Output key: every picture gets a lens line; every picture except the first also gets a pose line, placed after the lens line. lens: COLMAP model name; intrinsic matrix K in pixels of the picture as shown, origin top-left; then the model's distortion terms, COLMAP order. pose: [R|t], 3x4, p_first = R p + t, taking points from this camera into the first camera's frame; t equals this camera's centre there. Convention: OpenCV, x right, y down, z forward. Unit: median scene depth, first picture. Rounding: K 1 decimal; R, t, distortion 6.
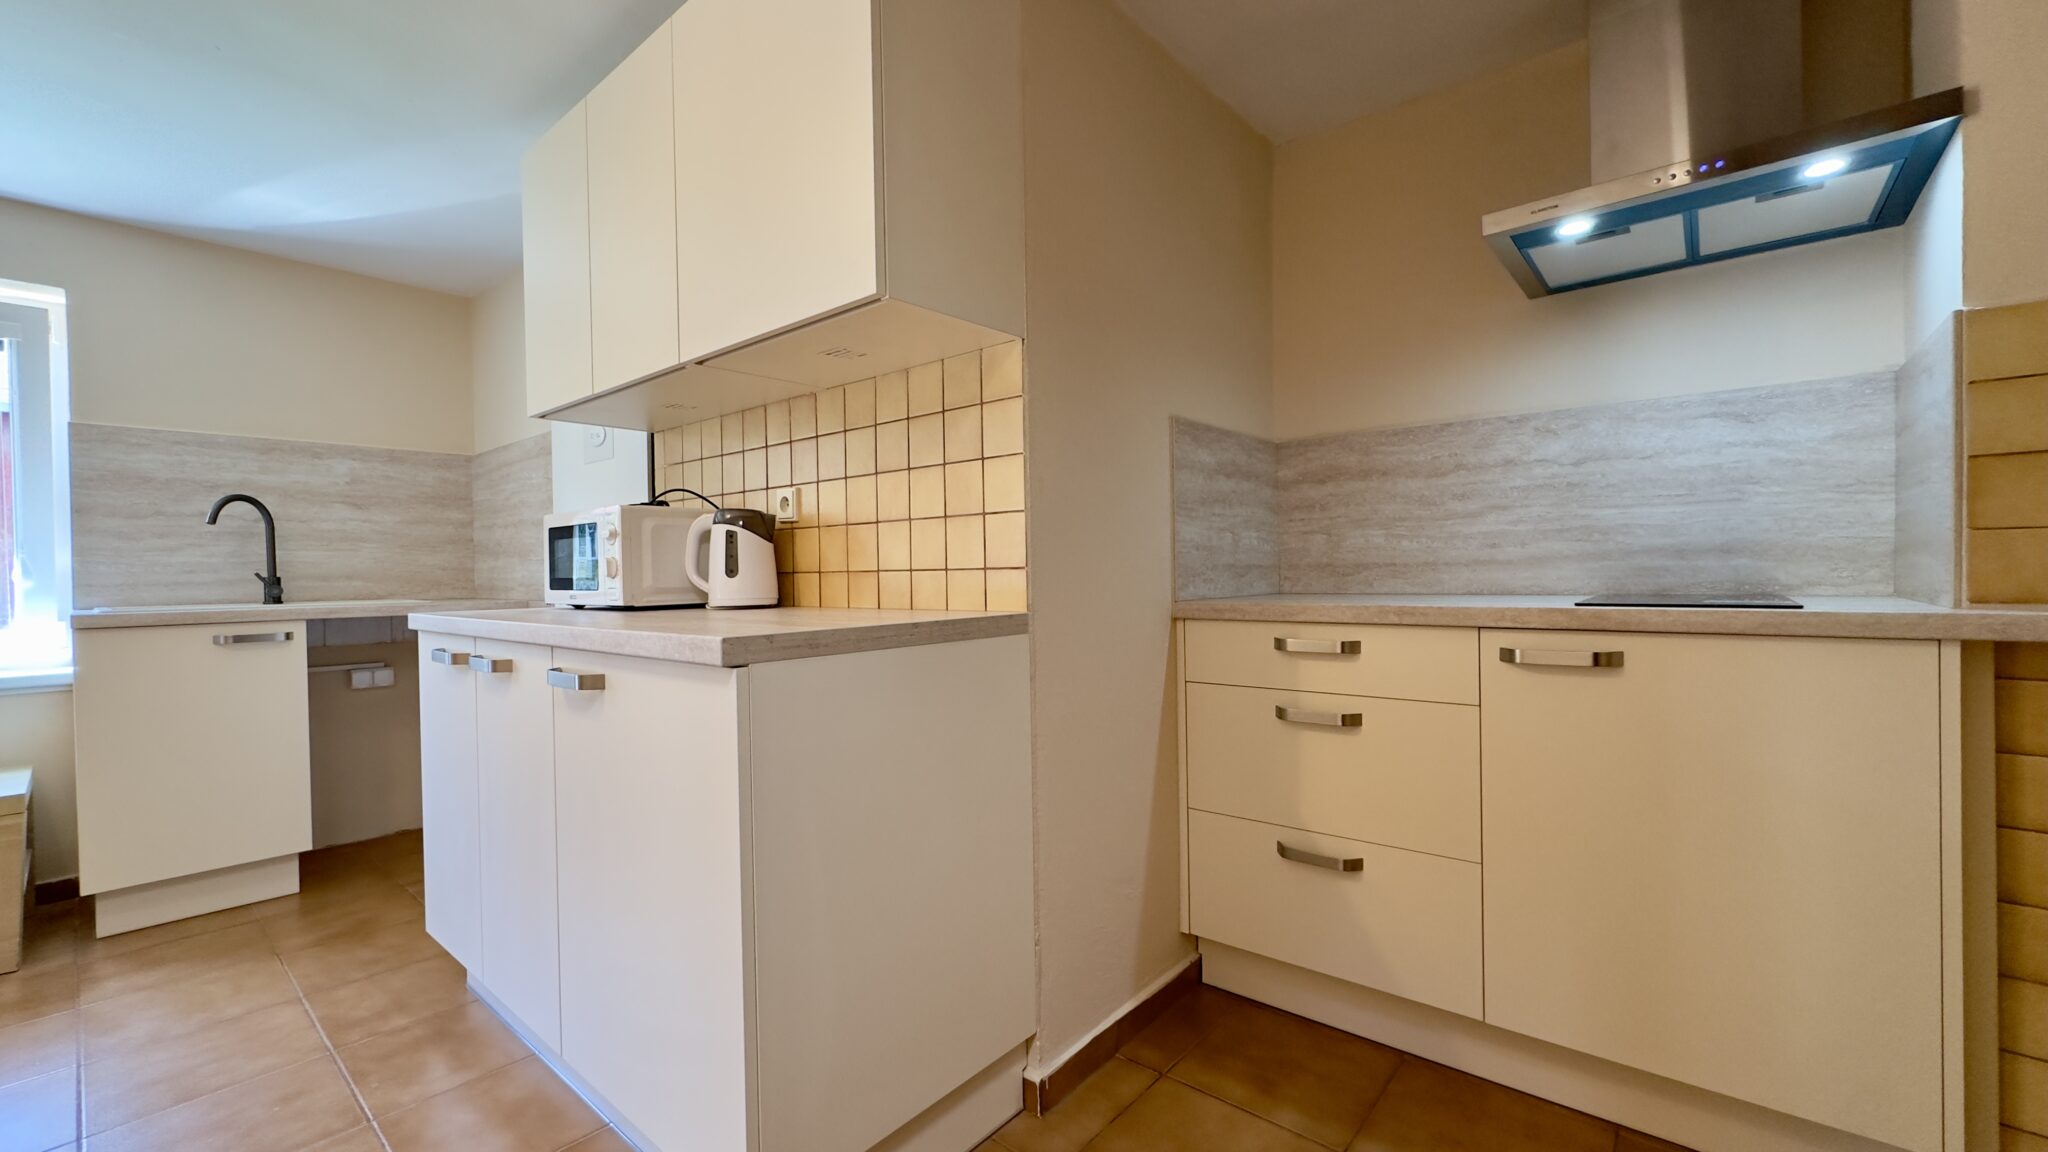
lens RADIAL K [[814.5, 0, 1026.5], [0, 814.5, 585.1], [0, 0, 1]] dist [-0.005591, 0.001397]
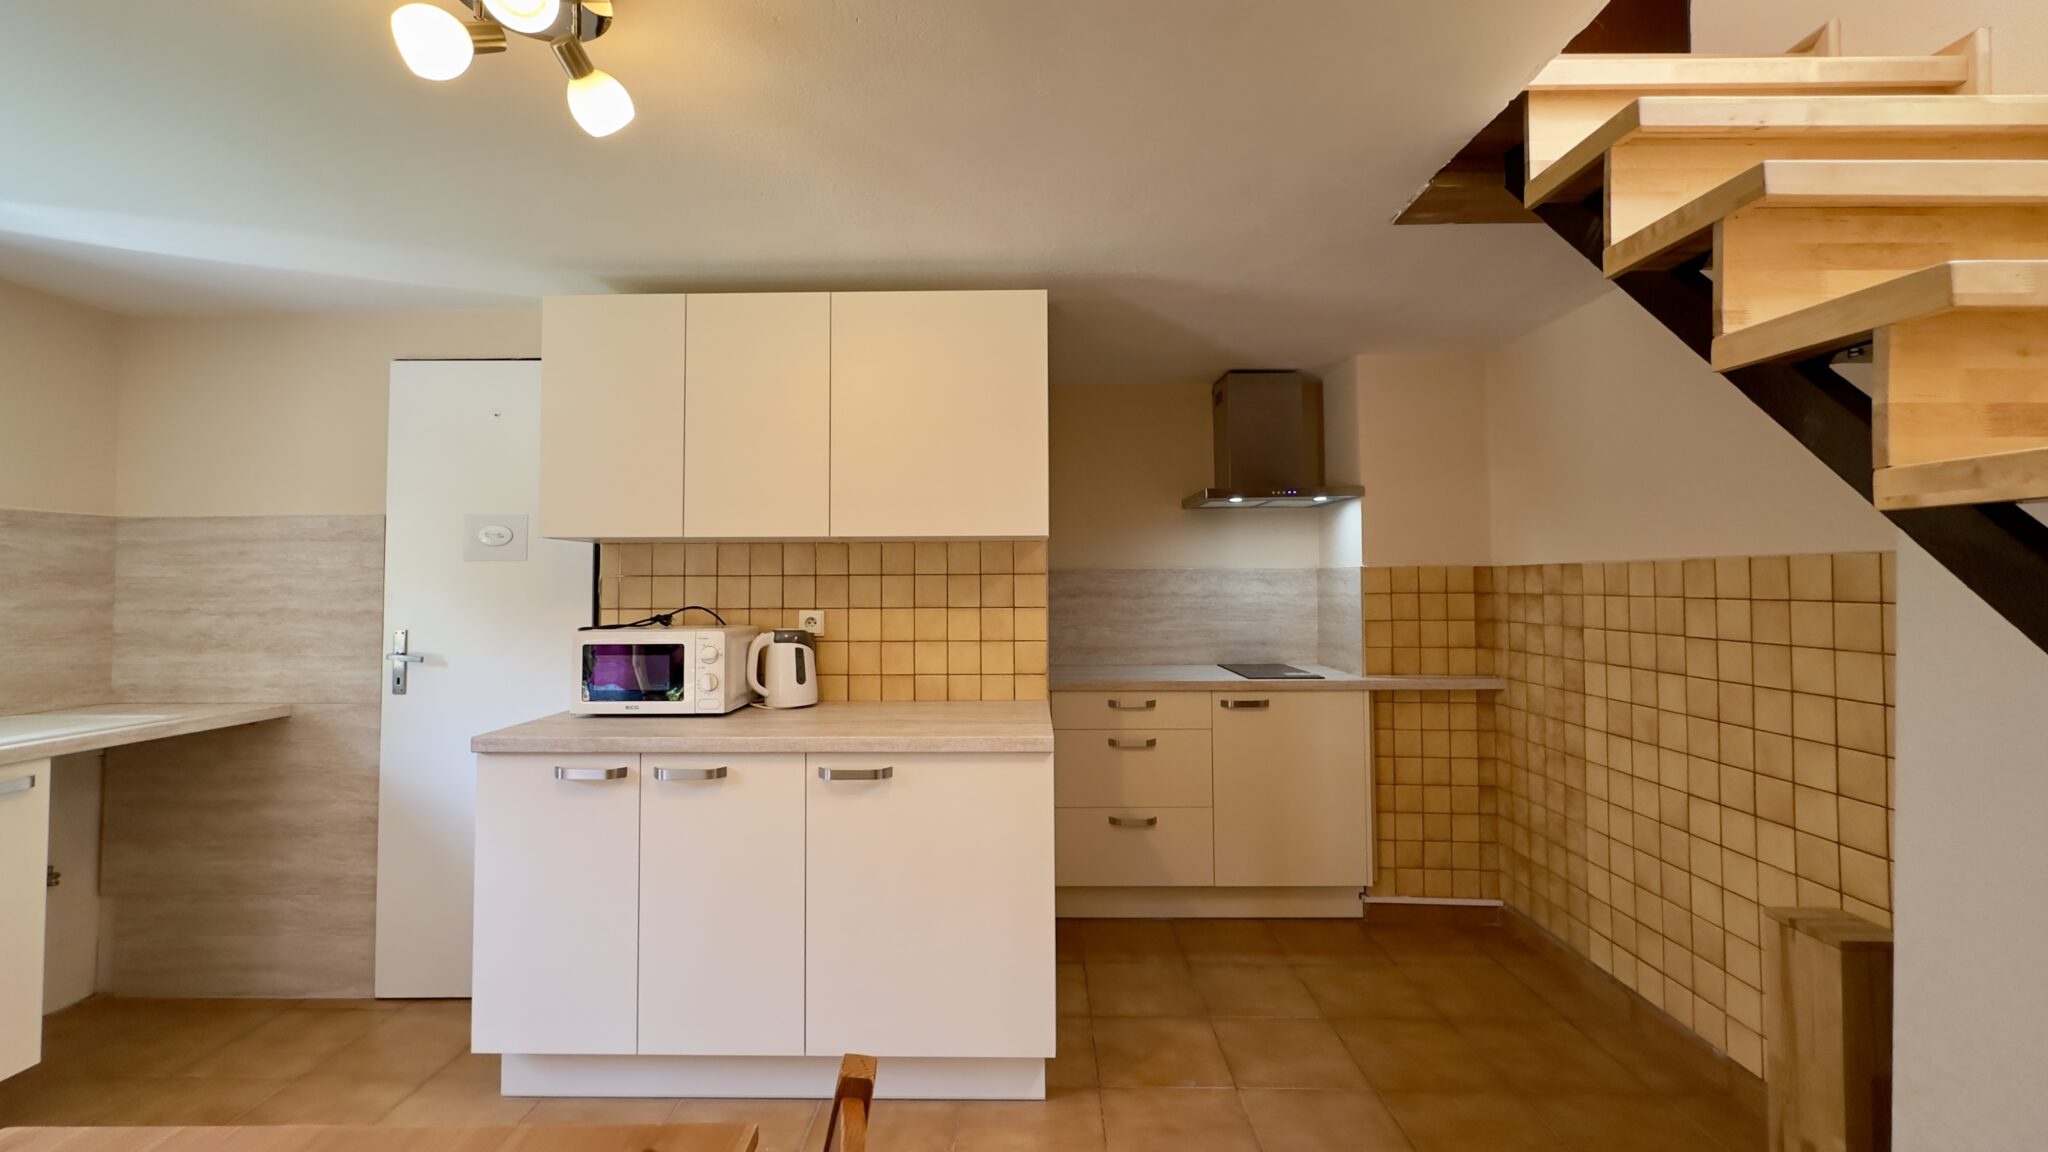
lens RADIAL K [[814.5, 0, 1022.4], [0, 814.5, 566.1], [0, 0, 1]] dist [-0.005591, 0.001397]
pose [[0.775684, 0.027383, 0.630527, -0.916408], [0.002649, 0.998908, -0.046641, -0.137079], [-0.631115, 0.037849, 0.774765, -0.248029]]
